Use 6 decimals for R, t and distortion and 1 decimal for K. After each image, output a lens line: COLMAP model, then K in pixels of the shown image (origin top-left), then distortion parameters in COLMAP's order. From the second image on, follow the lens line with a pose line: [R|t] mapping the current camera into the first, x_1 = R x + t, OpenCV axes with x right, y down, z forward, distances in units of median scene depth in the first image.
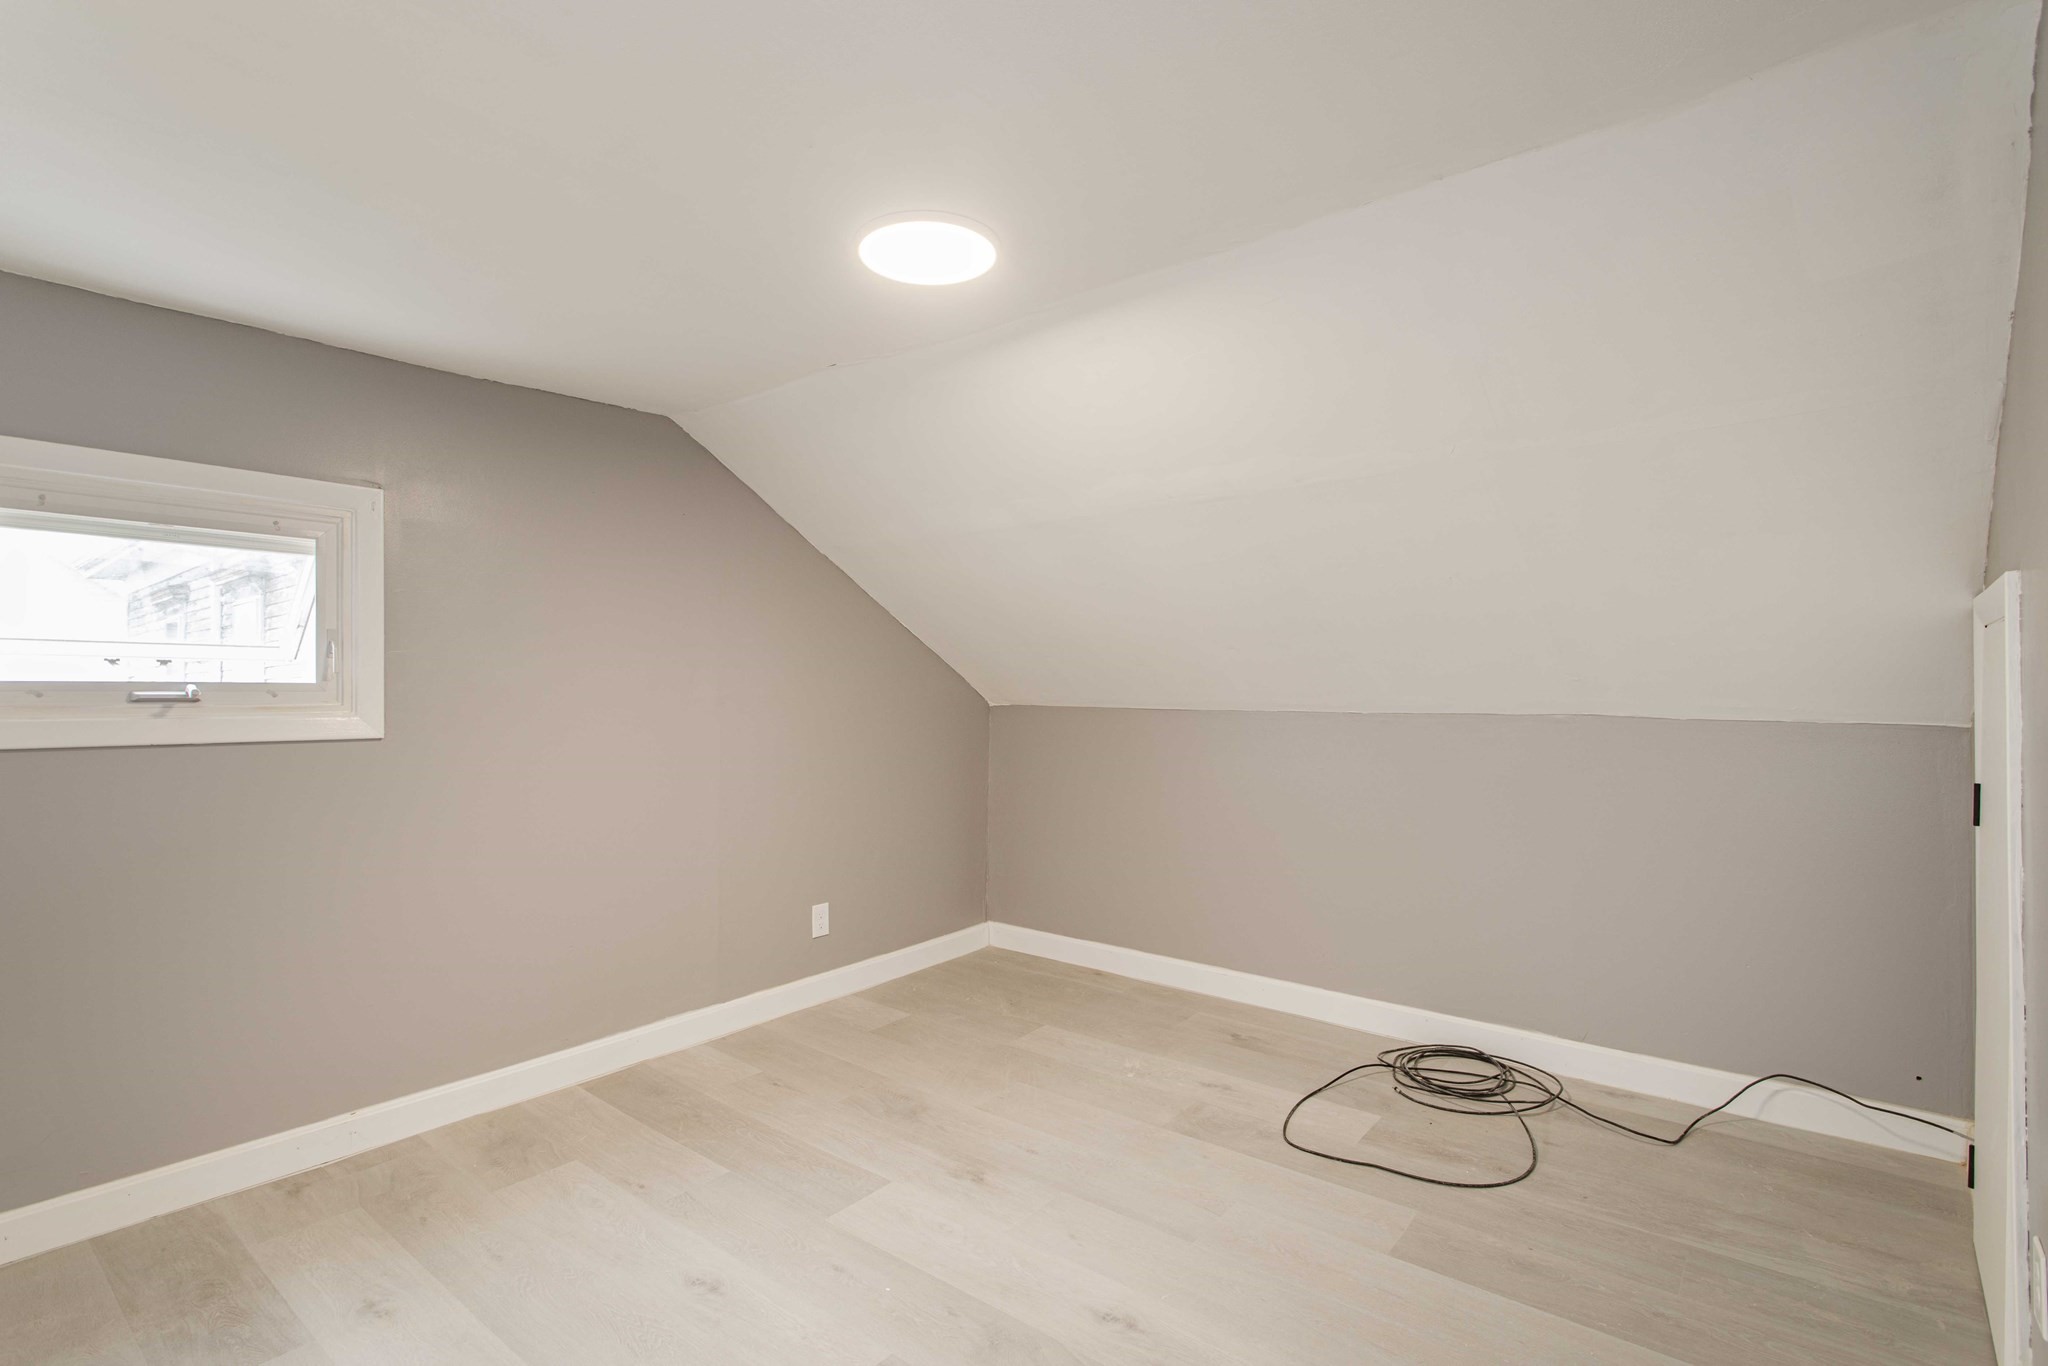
lens RADIAL K [[981.7, 0, 1014.1], [0, 981.7, 687.8], [0, 0, 1]] dist [0.000387, 0.000828]
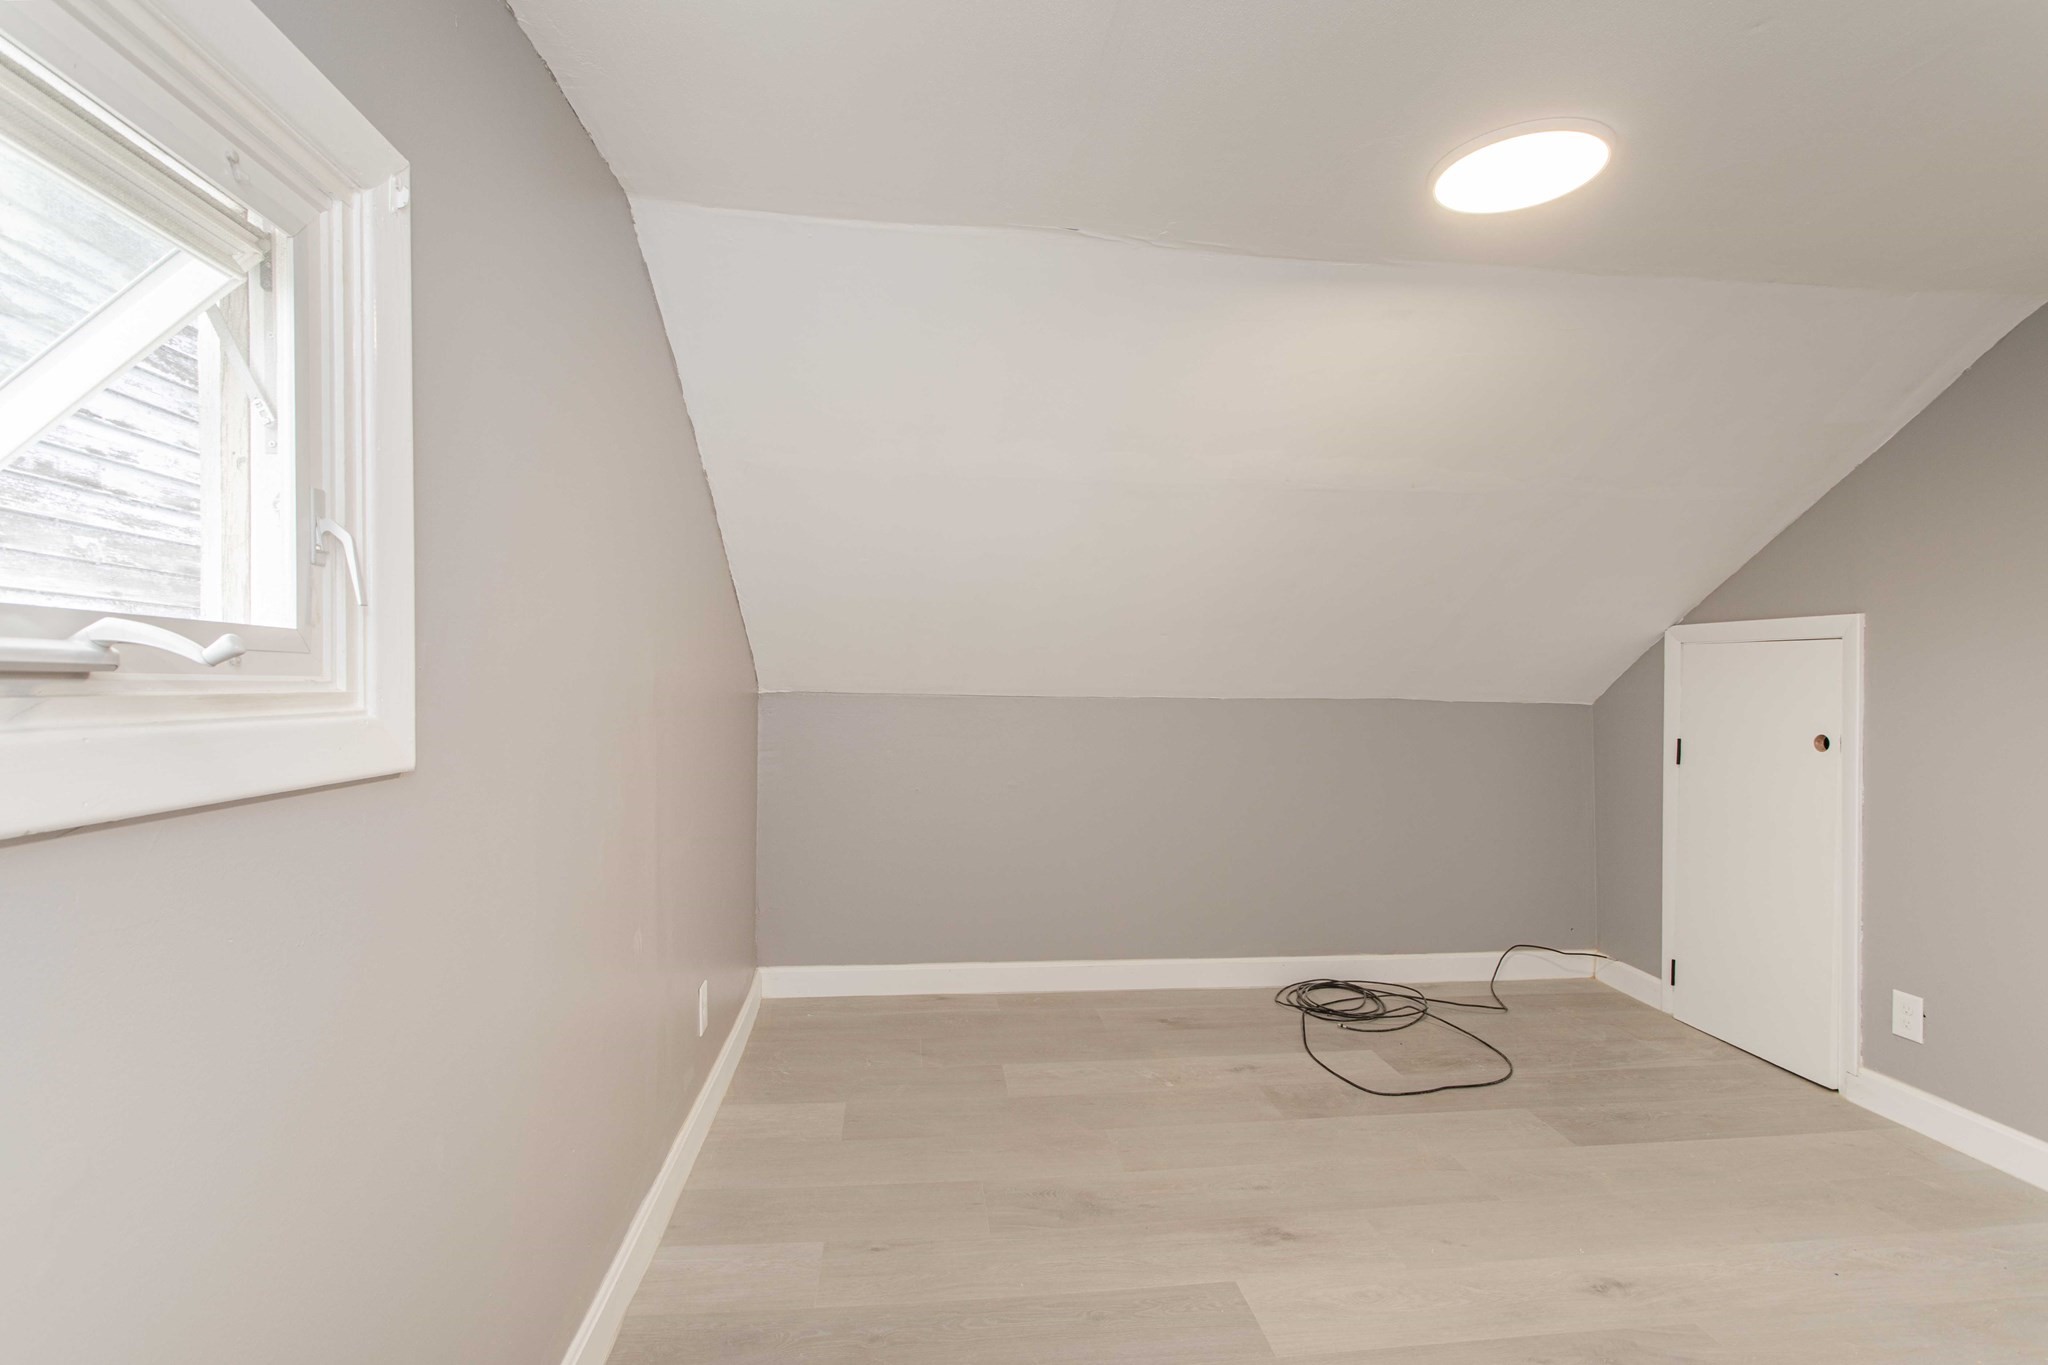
lens RADIAL K [[981.7, 0, 996.9], [0, 981.7, 687.4], [0, 0, 1]] dist [0.000387, 0.000828]
pose [[0.688663, 0.002687, 0.725076, -0.726888], [-0.011810, 0.999902, 0.007512, 0.008668], [-0.724985, -0.013737, 0.688628, 0.508977]]
